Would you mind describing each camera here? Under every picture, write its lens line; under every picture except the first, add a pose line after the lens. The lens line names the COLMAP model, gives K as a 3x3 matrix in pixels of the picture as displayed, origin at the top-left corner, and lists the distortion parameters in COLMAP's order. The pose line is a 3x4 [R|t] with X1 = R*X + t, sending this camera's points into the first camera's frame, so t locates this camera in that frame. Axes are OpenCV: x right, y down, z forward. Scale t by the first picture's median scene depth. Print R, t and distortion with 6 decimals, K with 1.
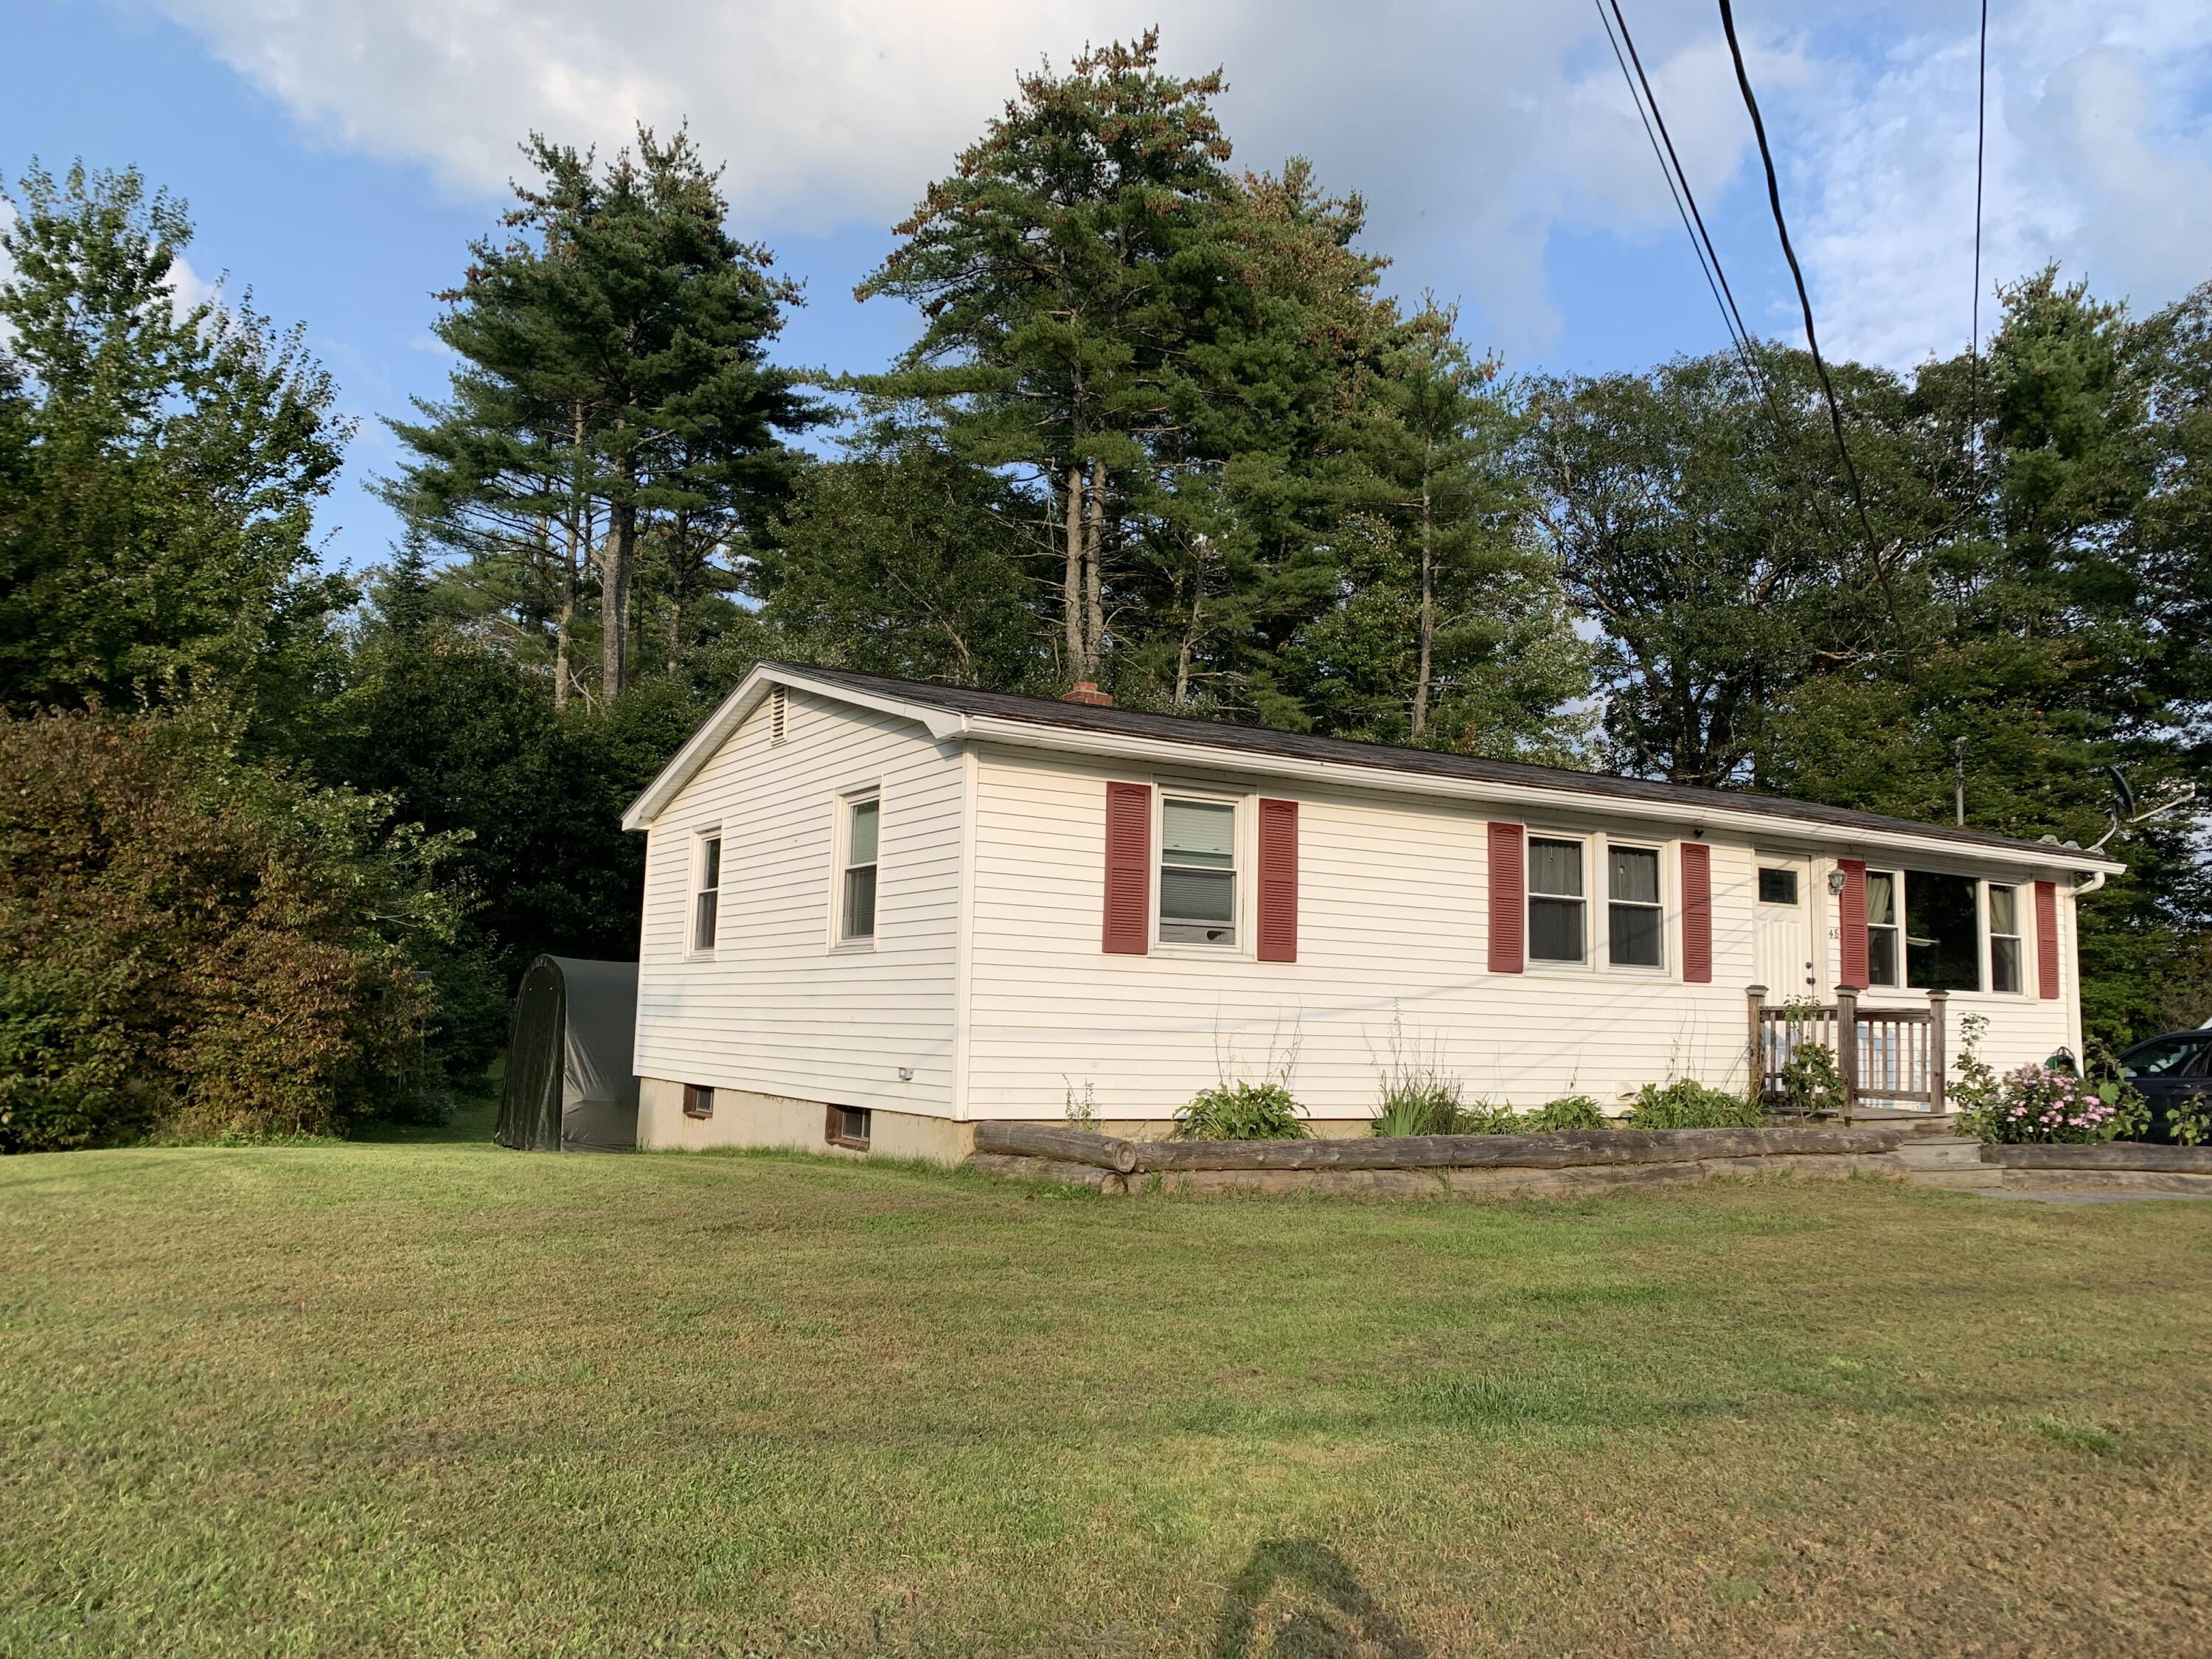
lens RADIAL K [[1694.7, 0, 1101.5], [0, 1694.7, 833.6], [0, 0, 1]] dist [0.055150, -0.055289]
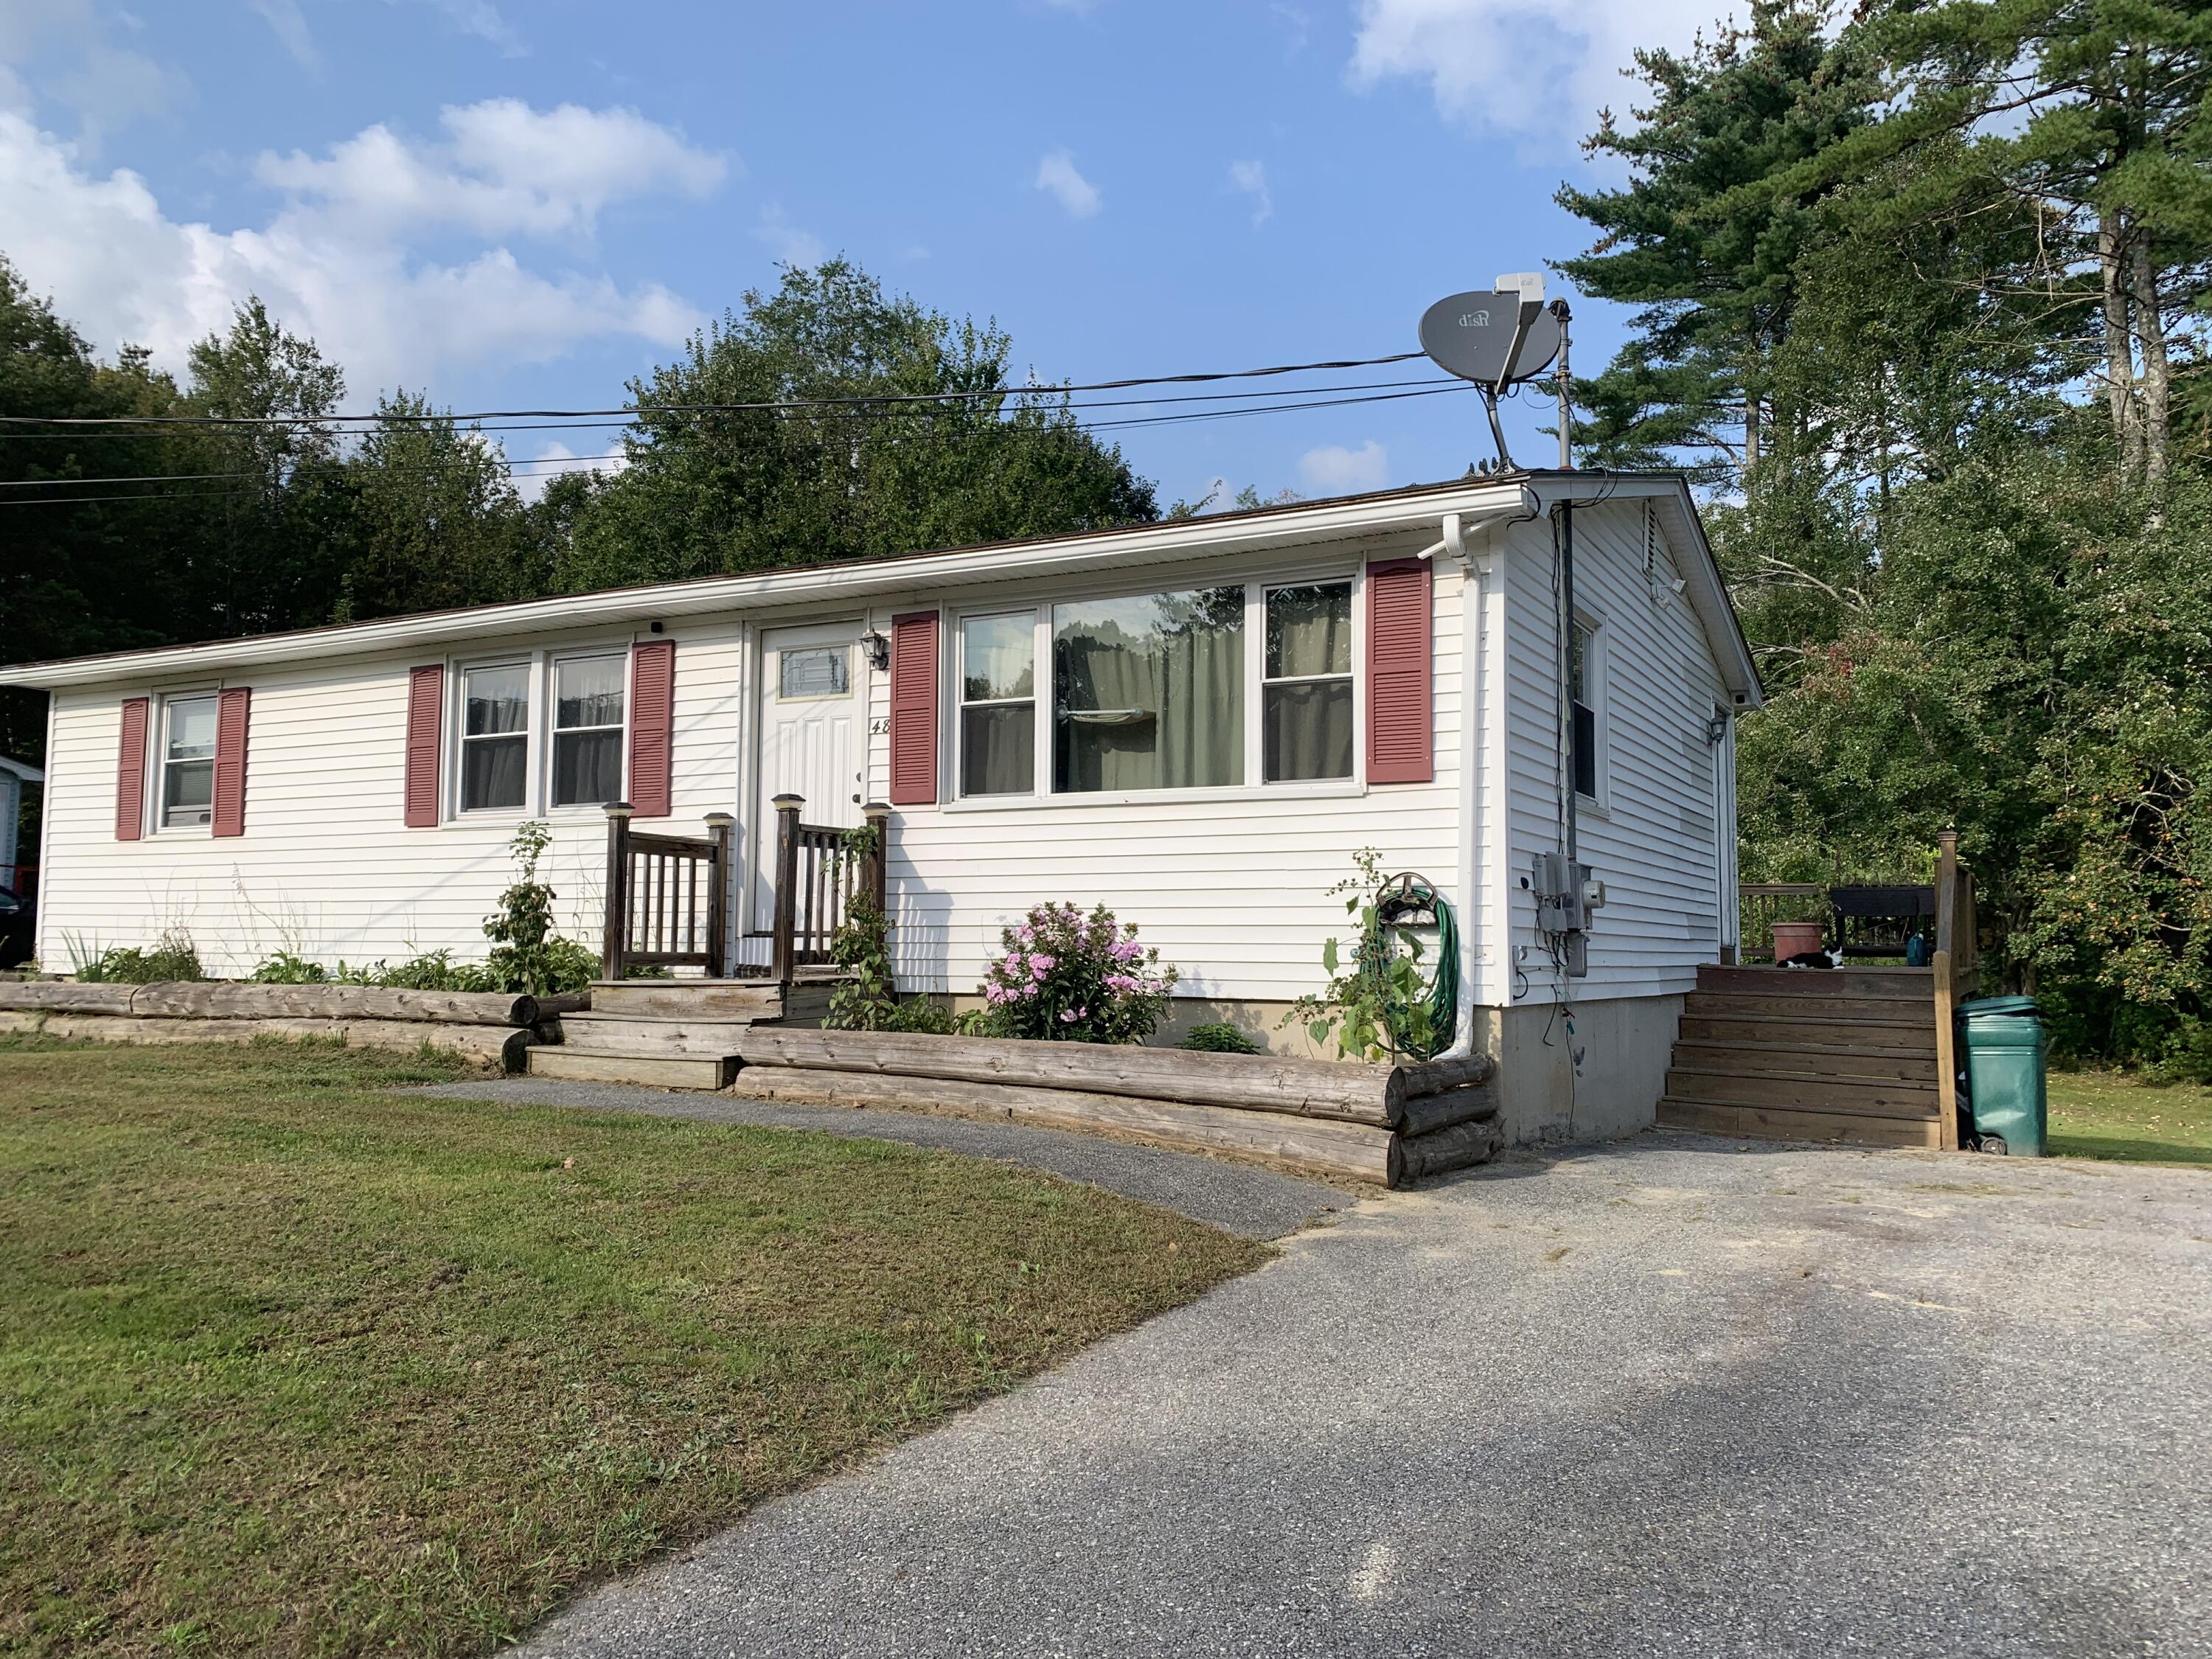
lens RADIAL K [[1694.7, 0, 1126.5], [0, 1694.7, 833.6], [0, 0, 1]] dist [0.055150, -0.055289]
pose [[0.501124, -0.082337, -0.861449, 1.173628], [0.098664, 0.994408, -0.037650, 0.150707], [0.859733, -0.066127, 0.506446, 0.823488]]
